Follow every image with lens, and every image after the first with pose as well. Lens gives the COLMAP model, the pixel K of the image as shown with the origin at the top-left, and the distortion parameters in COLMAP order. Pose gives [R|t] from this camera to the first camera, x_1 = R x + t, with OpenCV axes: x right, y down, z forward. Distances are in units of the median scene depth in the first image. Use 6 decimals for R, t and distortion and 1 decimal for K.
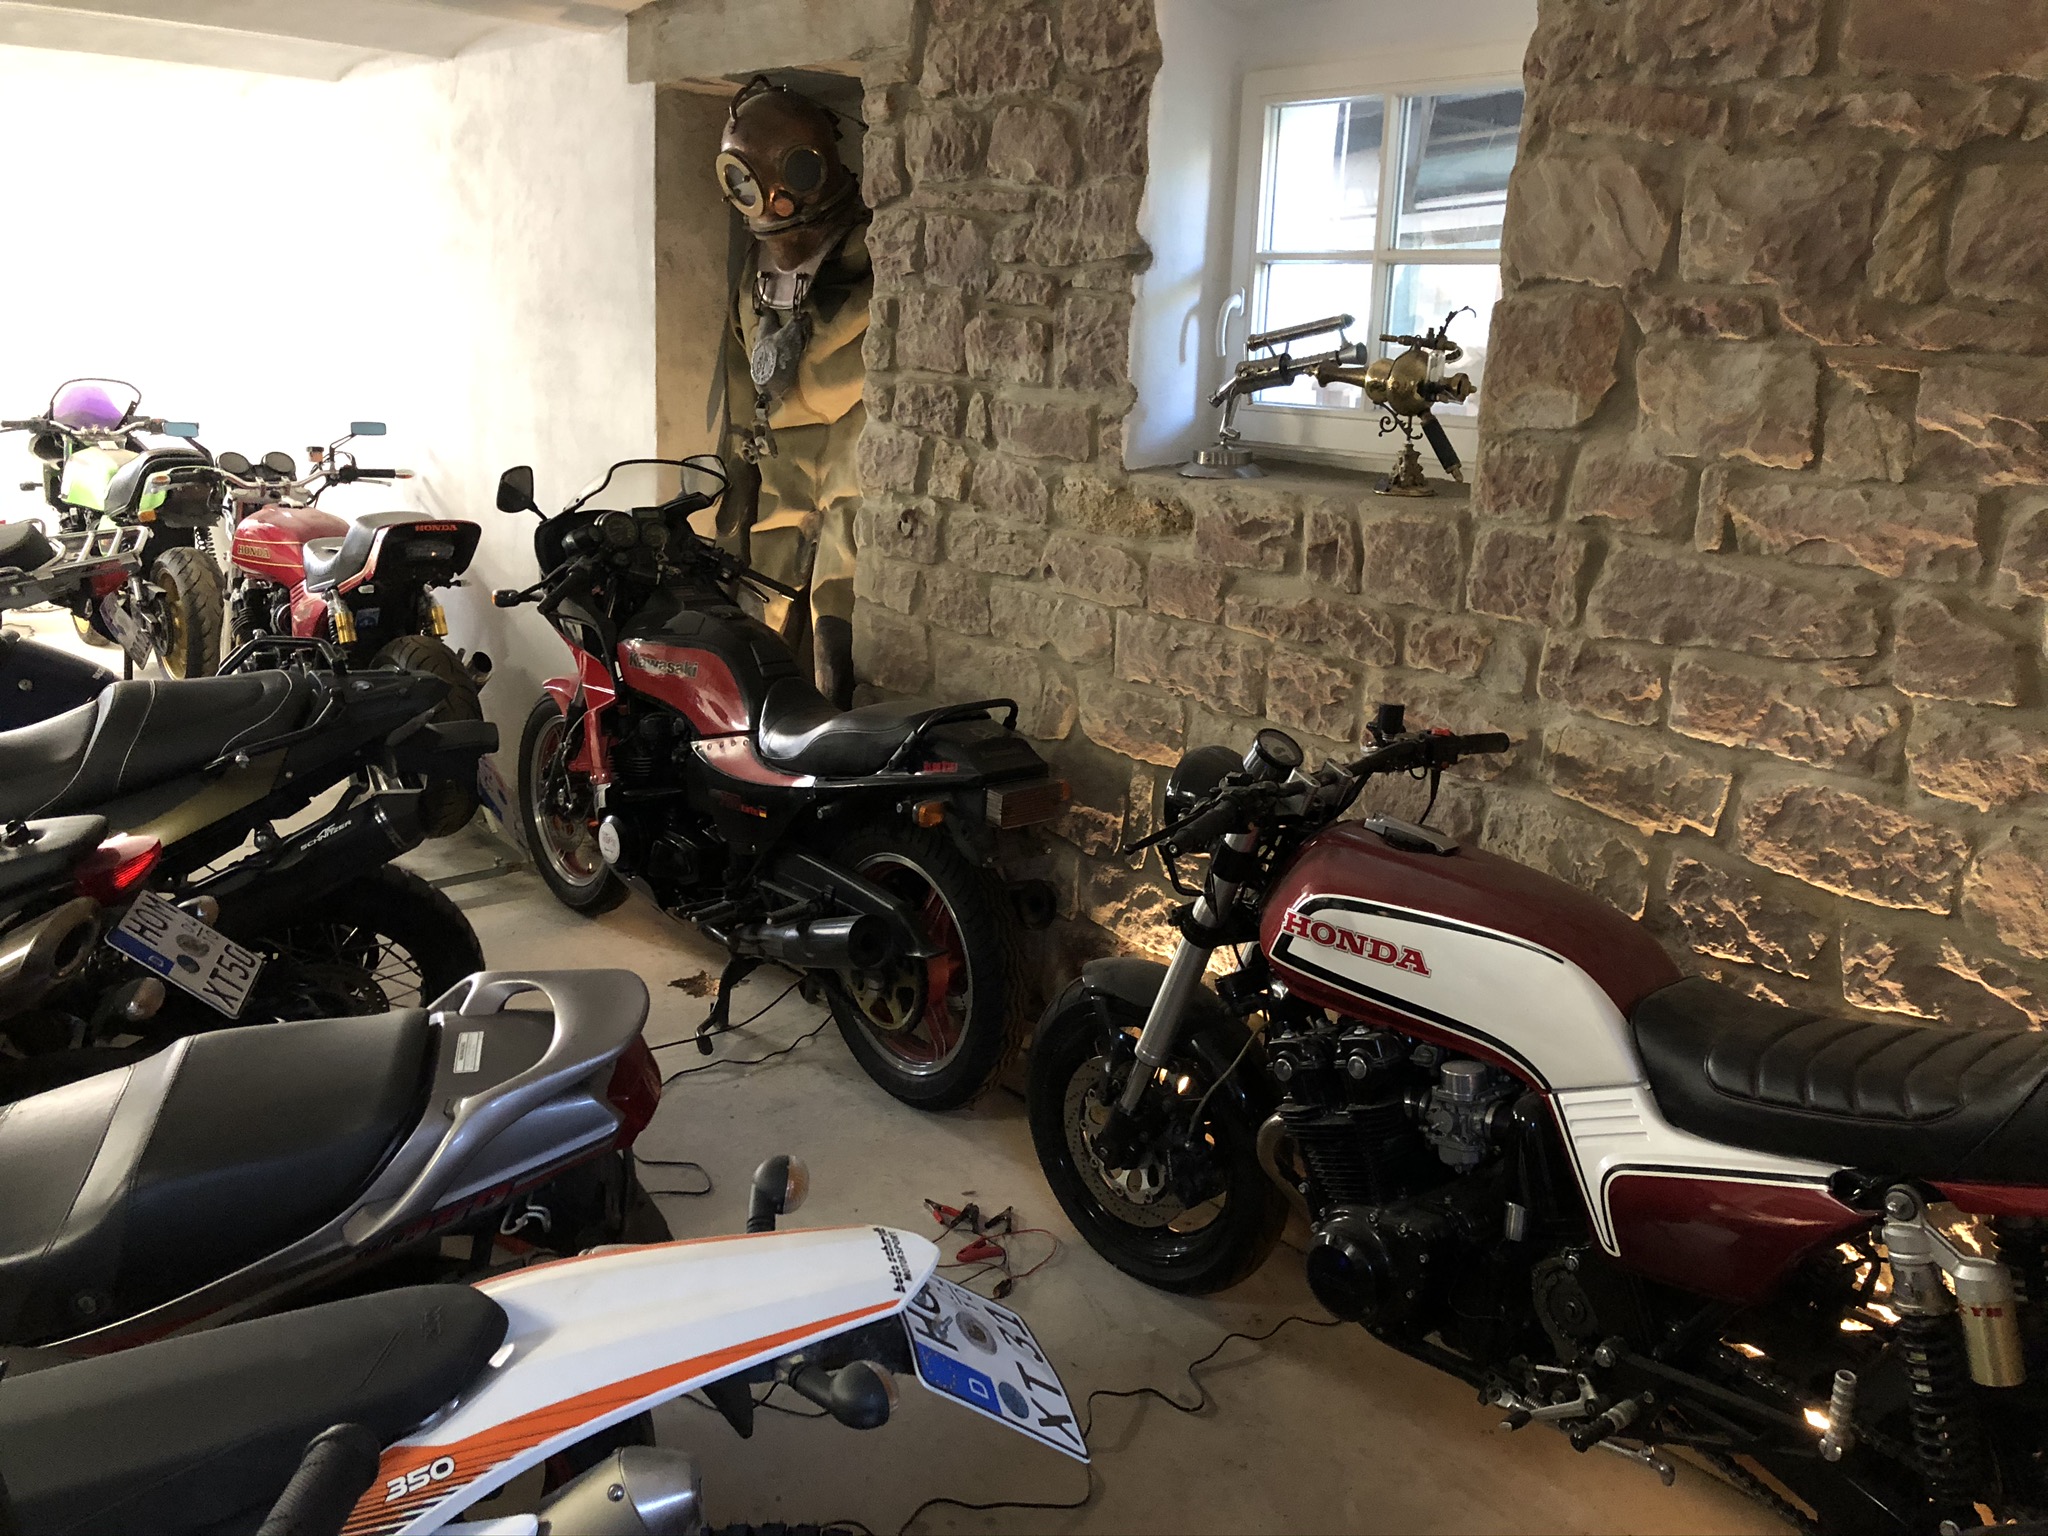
lens RADIAL K [[1674.8, 0, 1024.6], [0, 1674.8, 771.2], [0, 0, 1]] dist [0.011712, 0.015253]
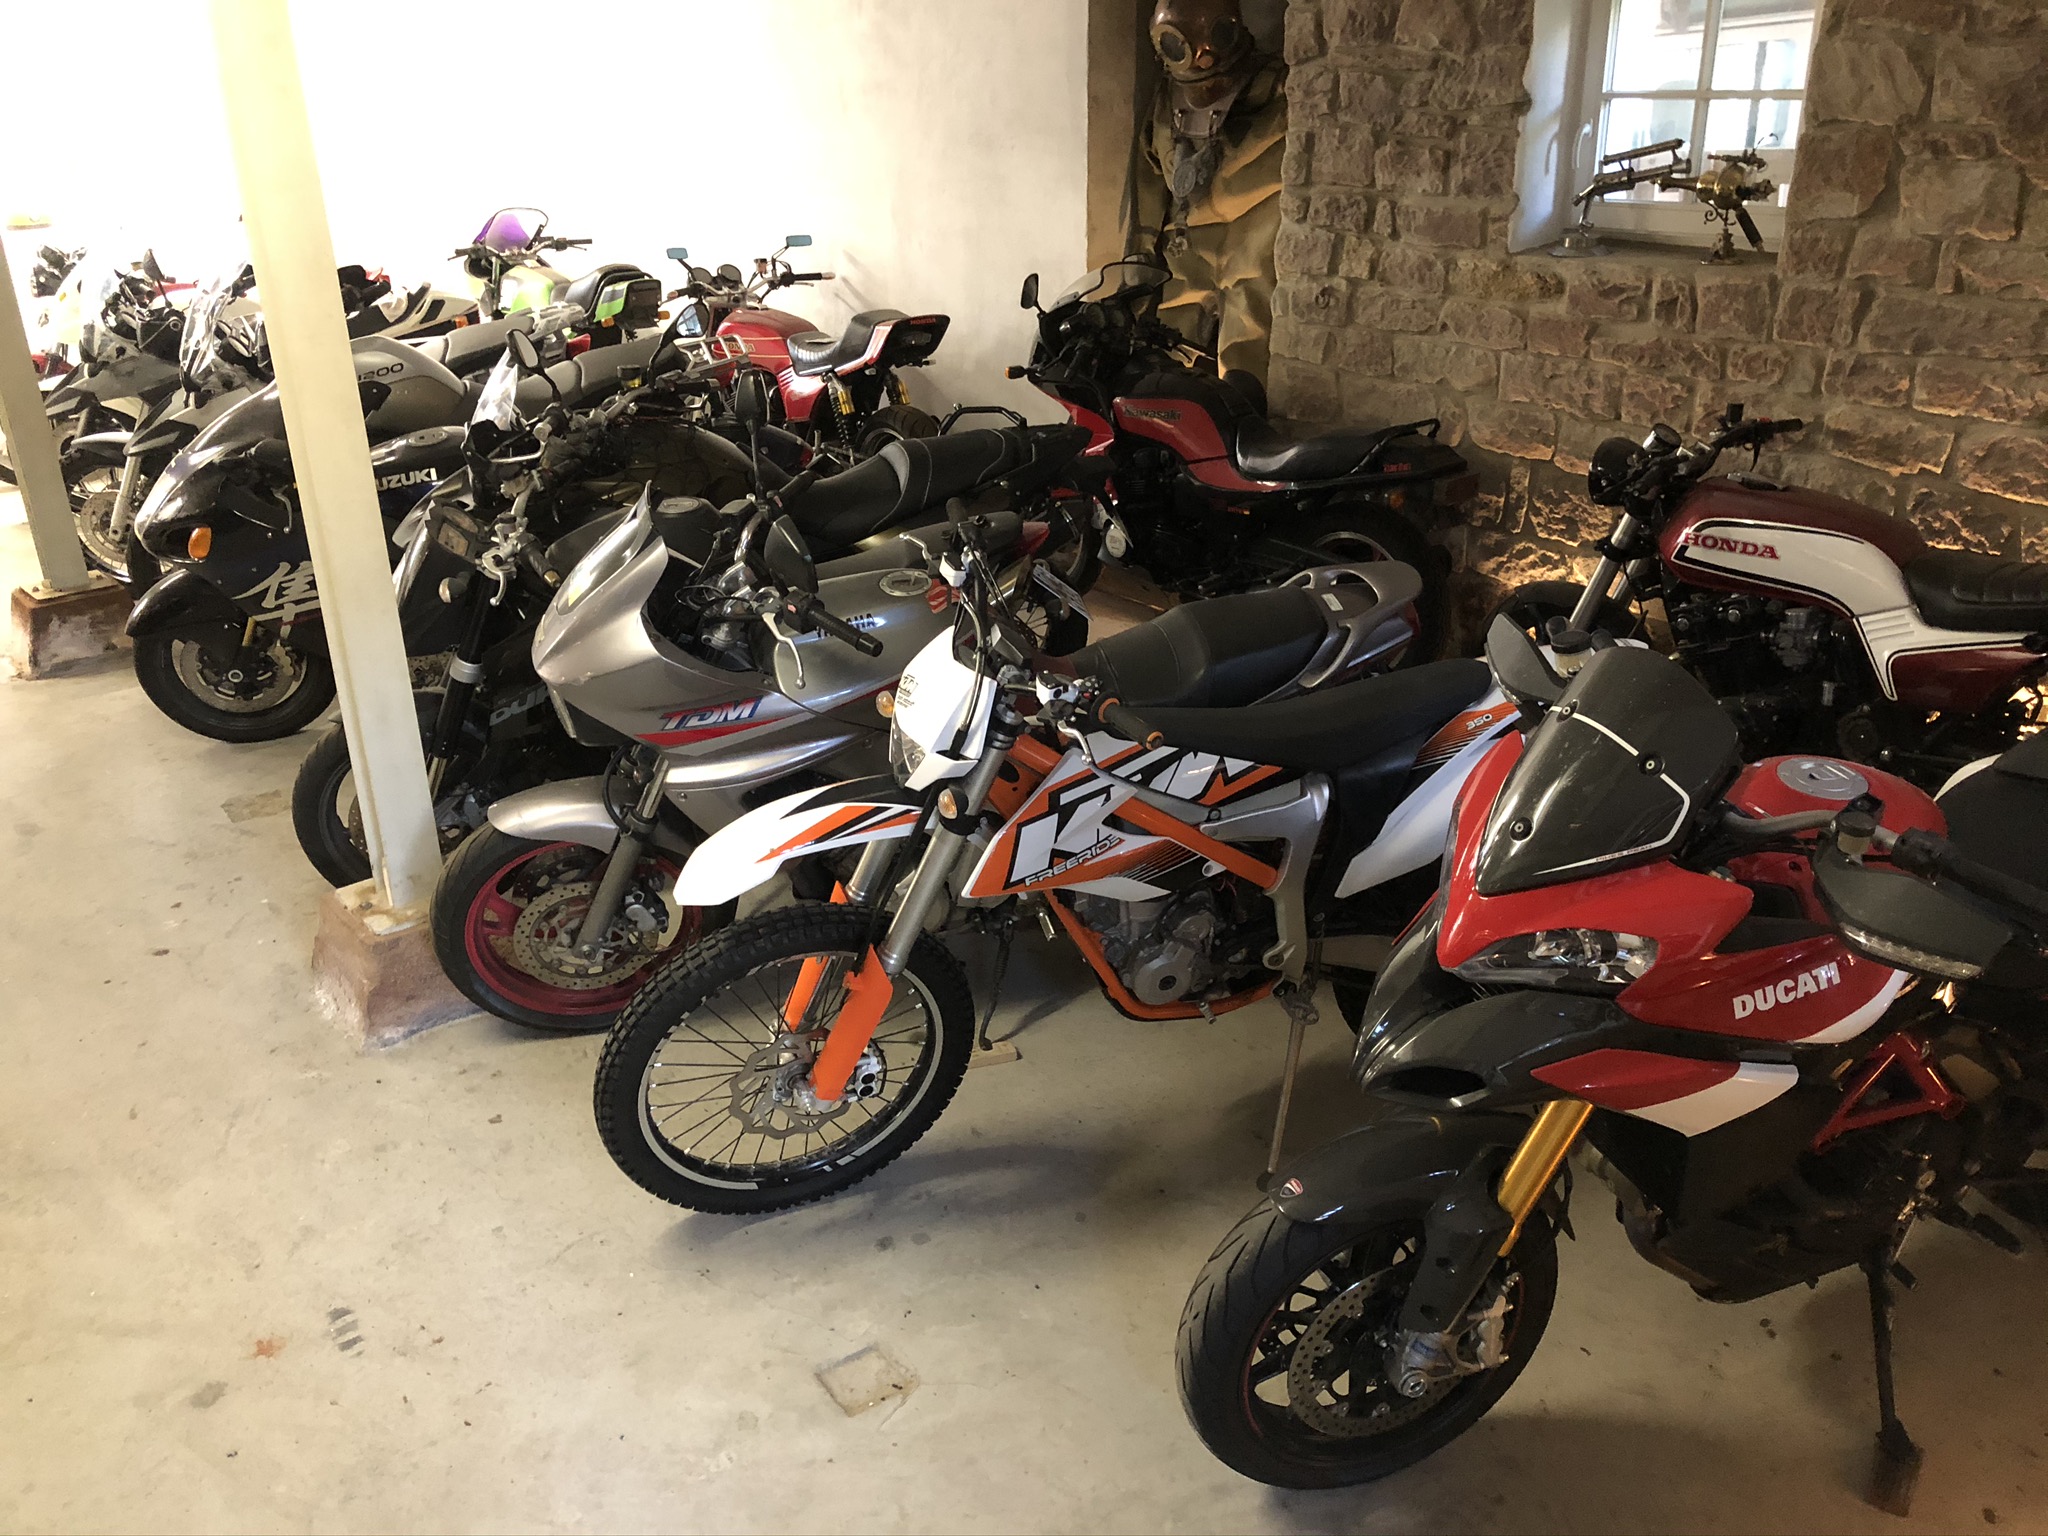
lens RADIAL K [[1674.8, 0, 1022.1], [0, 1674.8, 763.3], [0, 0, 1]] dist [0.011712, 0.015253]
pose [[0.997035, -0.050316, -0.058211, -0.308041], [0.058258, 0.987867, 0.143960, 0.023227], [0.050262, -0.146925, 0.987870, -0.542211]]
